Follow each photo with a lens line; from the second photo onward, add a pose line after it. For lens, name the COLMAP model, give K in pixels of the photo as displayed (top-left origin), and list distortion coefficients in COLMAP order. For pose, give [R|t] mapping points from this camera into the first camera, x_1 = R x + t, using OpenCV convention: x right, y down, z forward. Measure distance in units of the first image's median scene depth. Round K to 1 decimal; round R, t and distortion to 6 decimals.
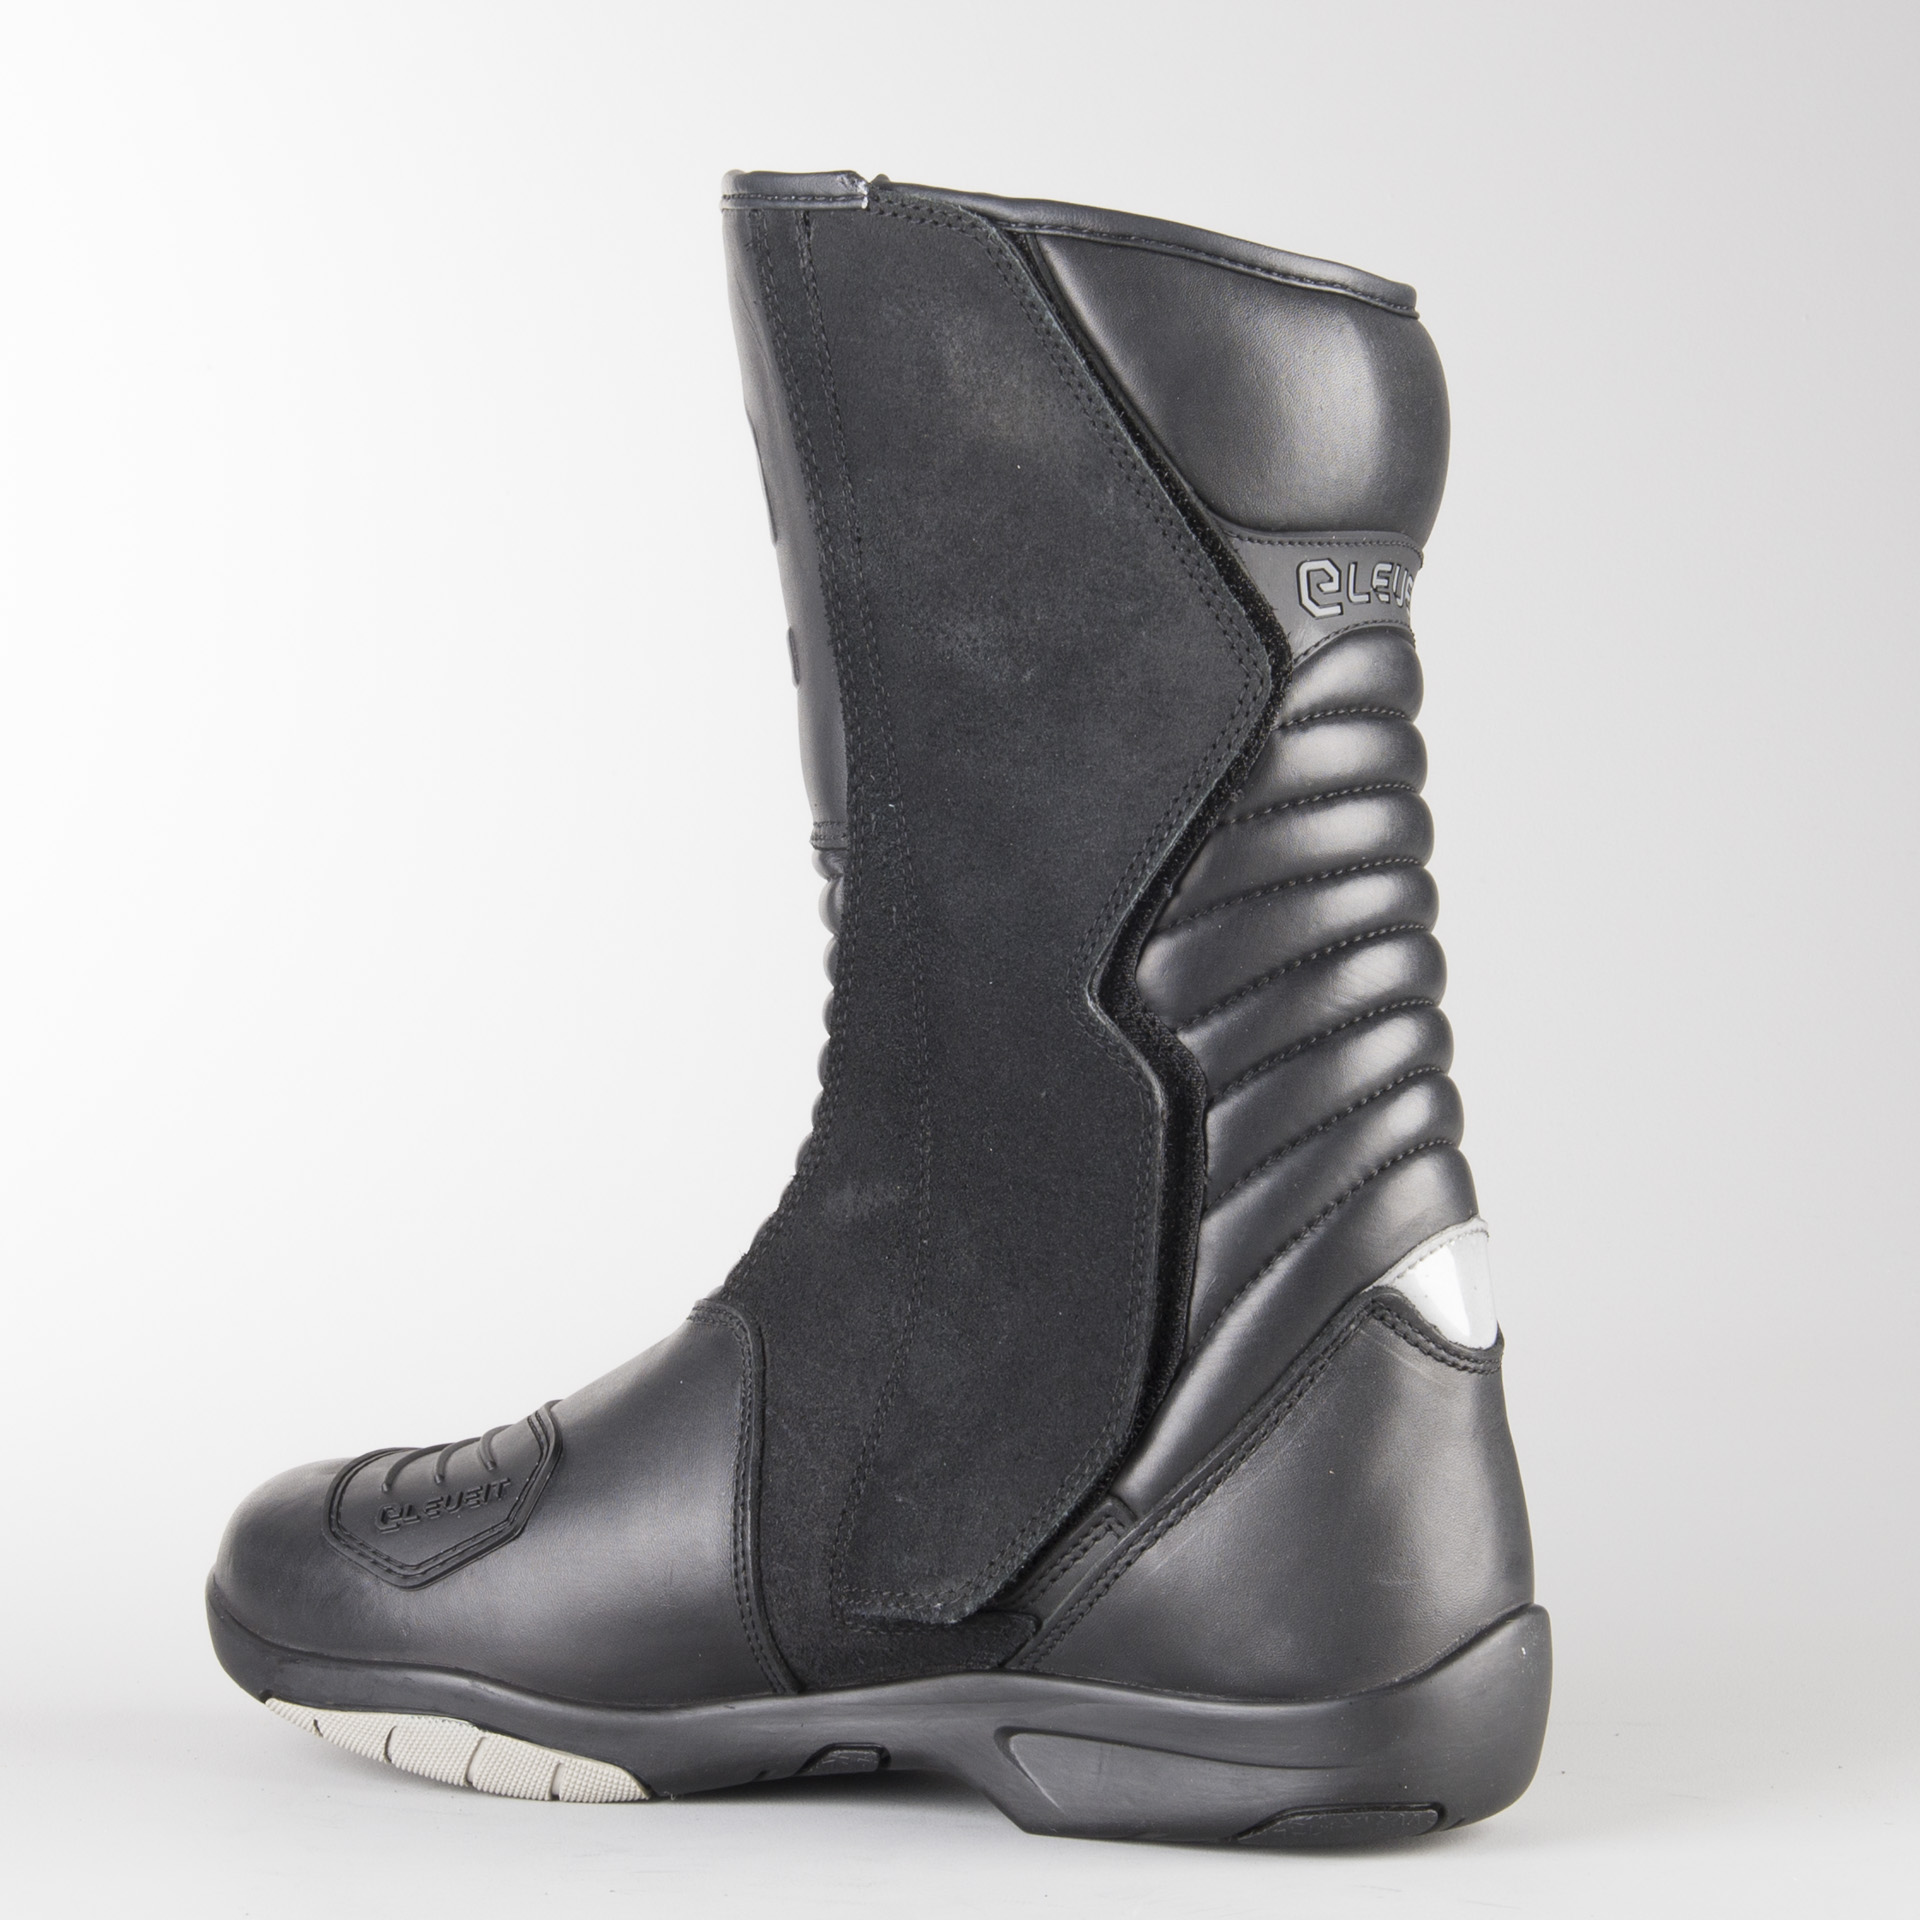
lens RADIAL K [[5795.8, 0, 955.2], [0, 5795.8, 959.2], [0, 0, 1]] dist [0.017608, 0.000000]
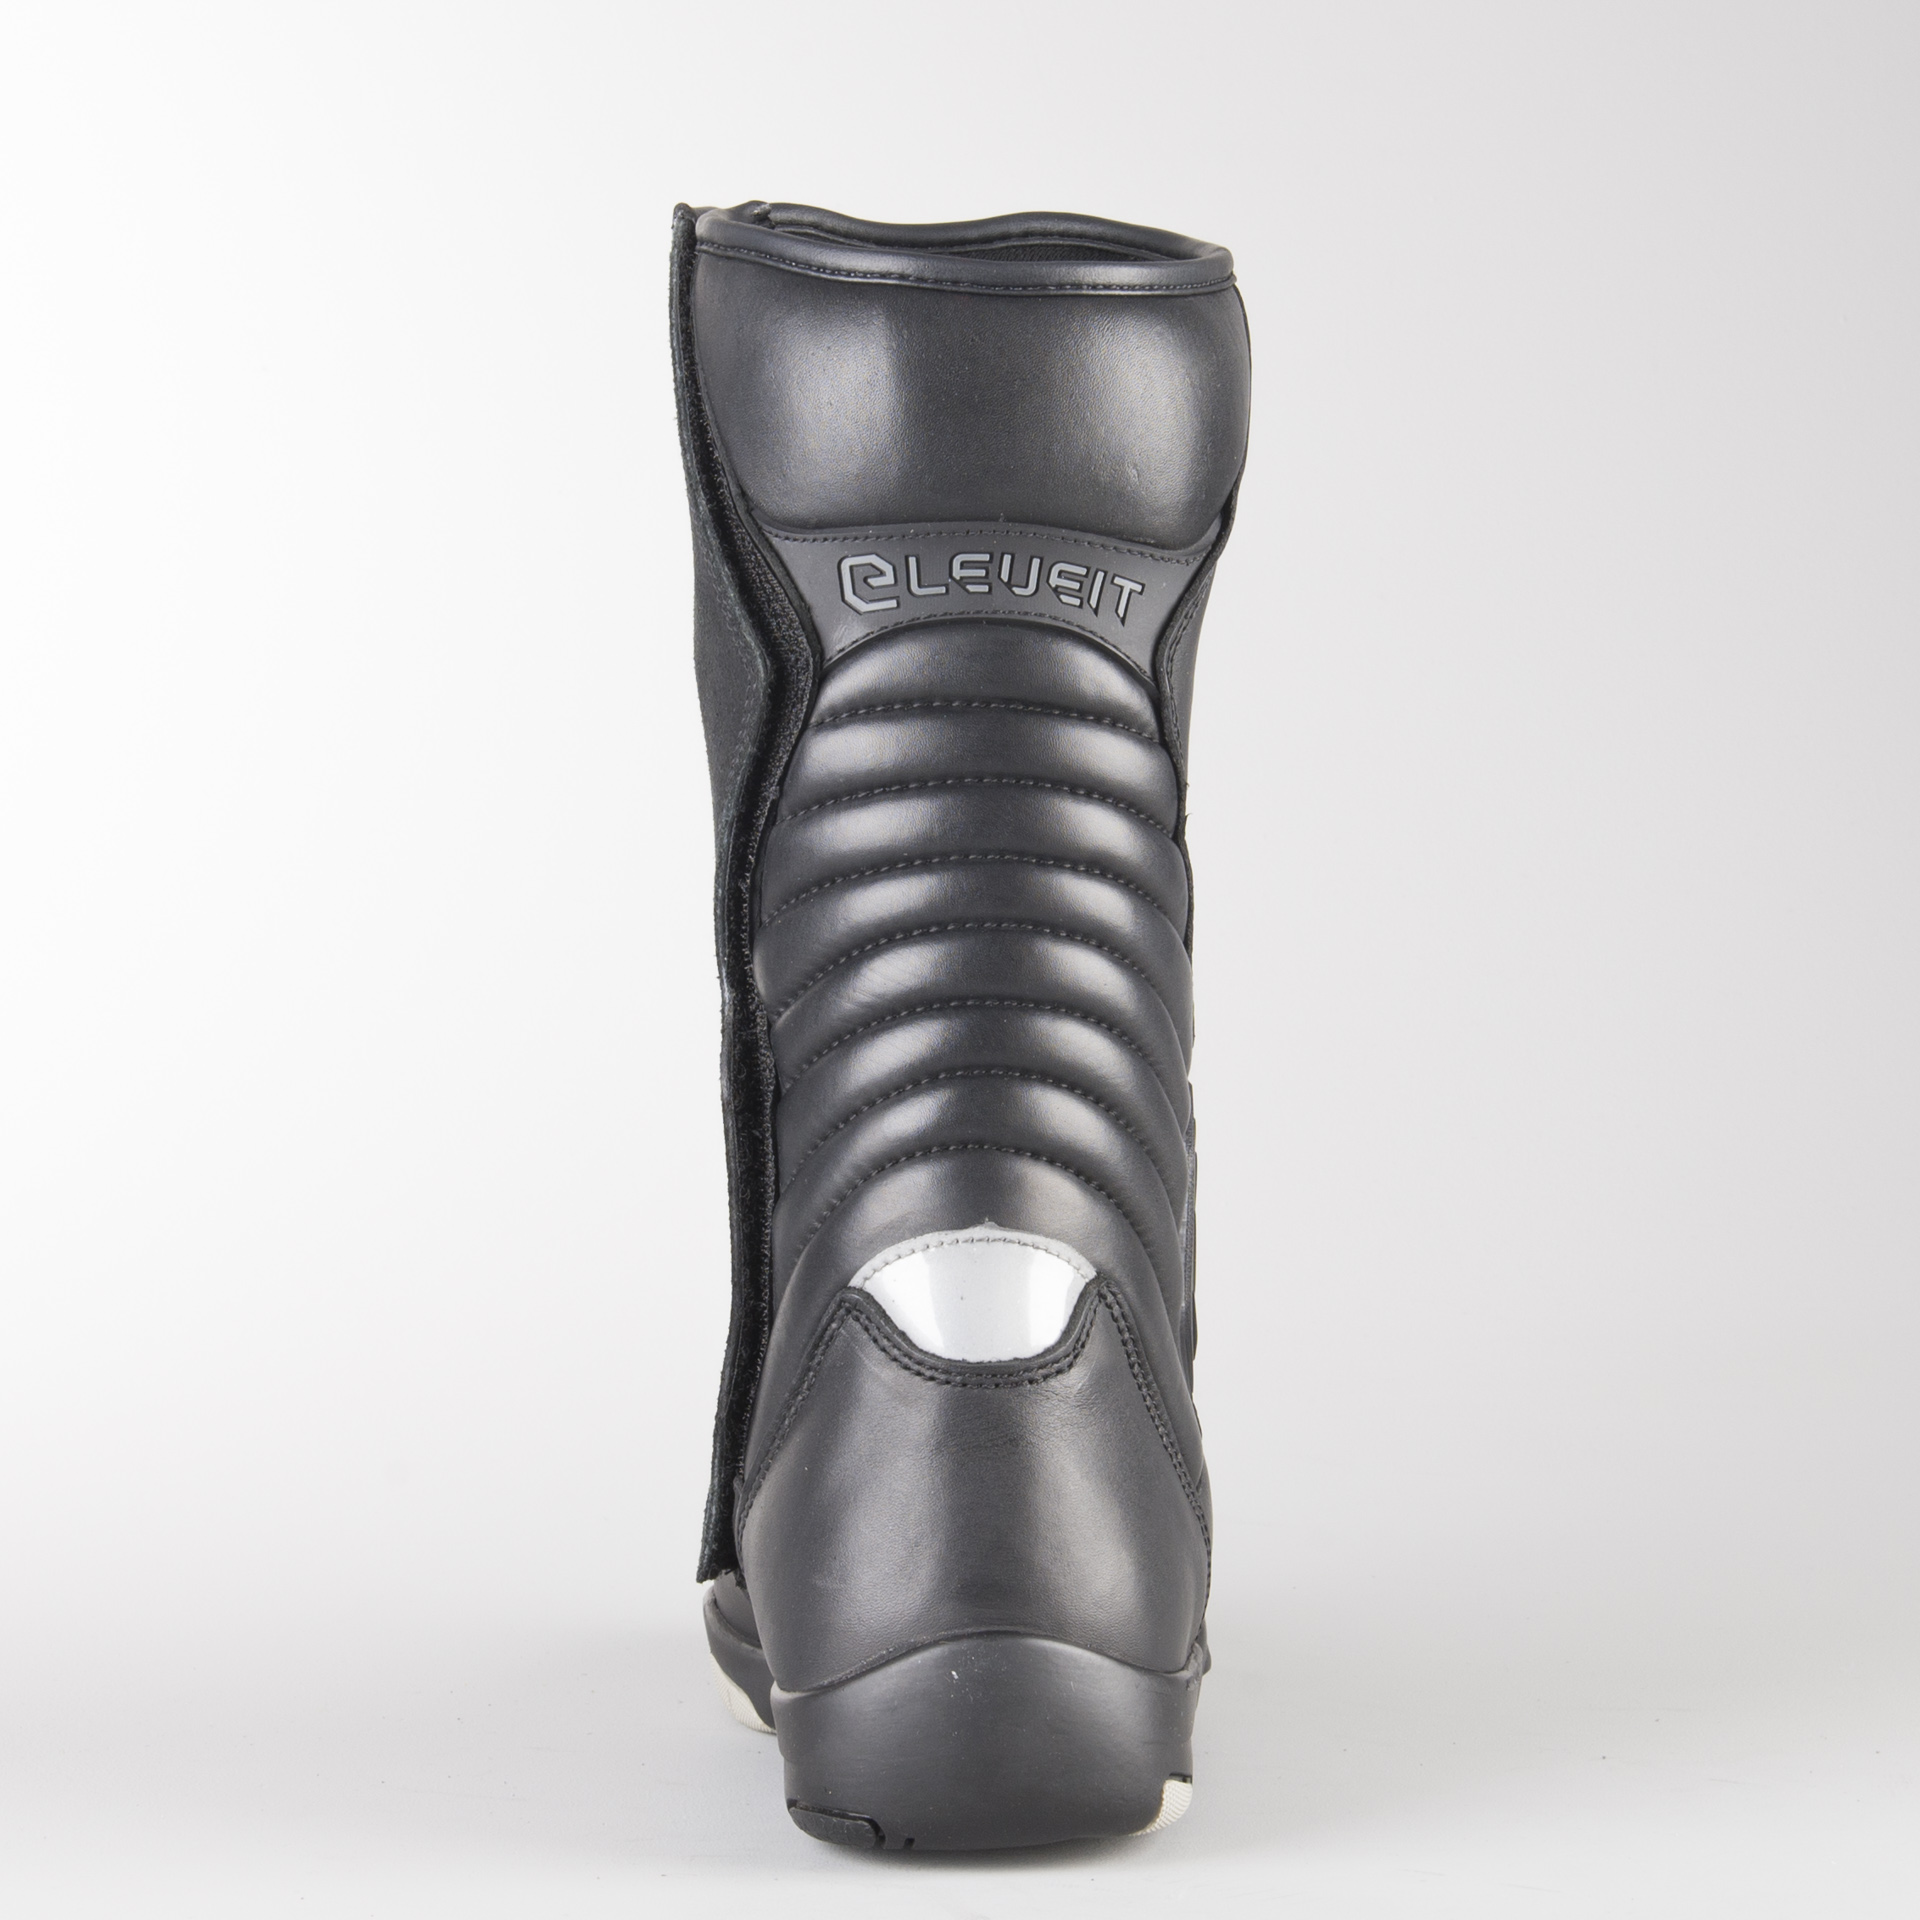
lens RADIAL K [[5795.8, 0, 961.1], [0, 5795.8, 960.3], [0, 0, 1]] dist [0.017608, 0.000000]
pose [[0.527615, 0.024059, -0.849143, 0.919989], [-0.019707, 0.999676, 0.016079, -0.015637], [0.849255, 0.008251, 0.527919, 0.490533]]
